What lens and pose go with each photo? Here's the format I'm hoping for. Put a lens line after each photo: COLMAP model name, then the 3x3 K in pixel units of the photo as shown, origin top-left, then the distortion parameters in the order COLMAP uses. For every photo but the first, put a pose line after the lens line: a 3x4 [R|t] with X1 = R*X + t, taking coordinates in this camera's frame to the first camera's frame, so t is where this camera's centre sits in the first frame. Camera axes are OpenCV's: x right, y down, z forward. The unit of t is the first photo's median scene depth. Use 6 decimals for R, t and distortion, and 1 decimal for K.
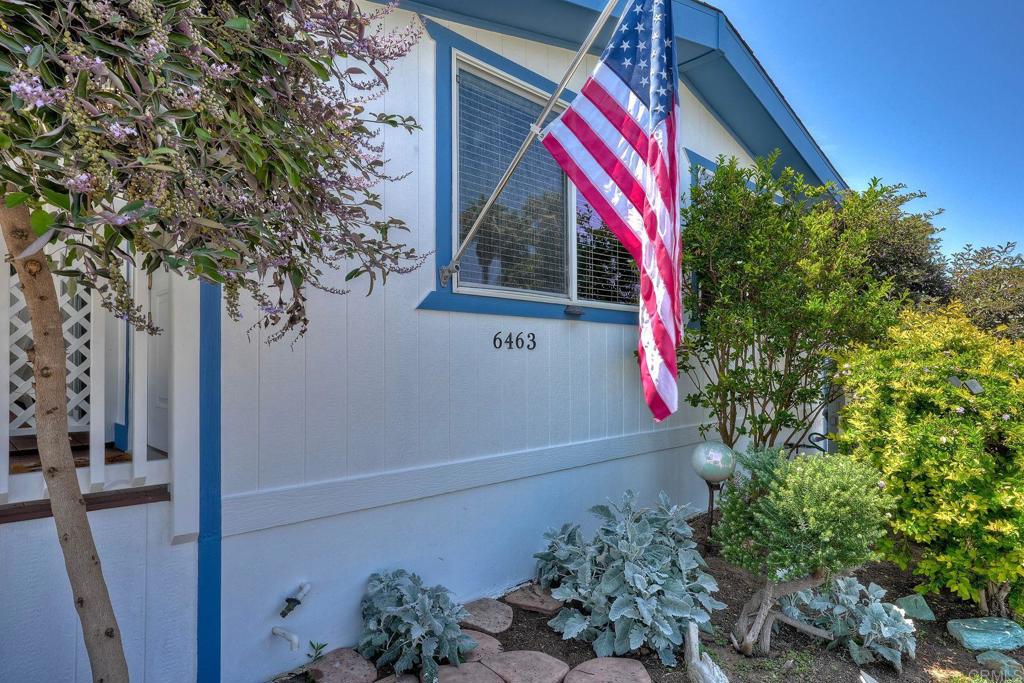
lens RADIAL K [[590.0, 0, 505.9], [0, 590.0, 342.4], [0, 0, 1]] dist [-0.001748, -0.000395]
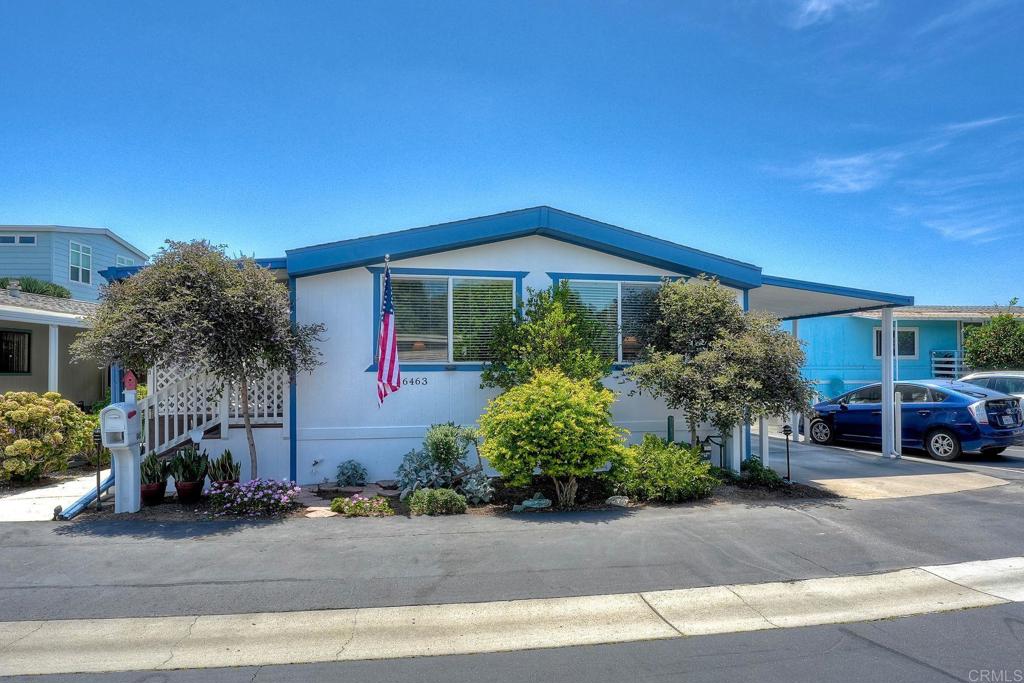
lens RADIAL K [[680.5, 0, 531.2], [0, 680.5, 369.7], [0, 0, 1]] dist [-0.006404, 0.003200]
pose [[0.856188, -0.004725, -0.516643, 2.329718], [0.021129, 0.999442, 0.025875, -0.140380], [0.516232, -0.033070, 0.855810, -1.453682]]
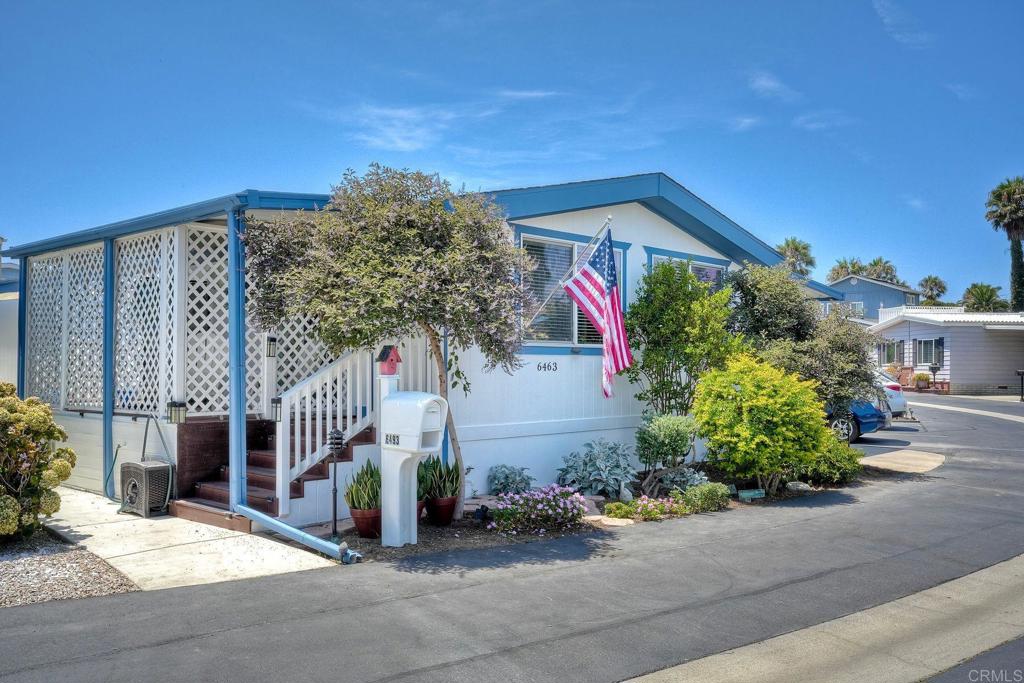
lens RADIAL K [[905.2, 0, 501.7], [0, 905.2, 373.0], [0, 0, 1]] dist [-0.004402, -0.004367]
pose [[0.999006, 0.002216, 0.044530, -0.341874], [-0.004064, 0.999132, 0.041451, -0.133580], [-0.044399, -0.041591, 0.998148, -2.580070]]
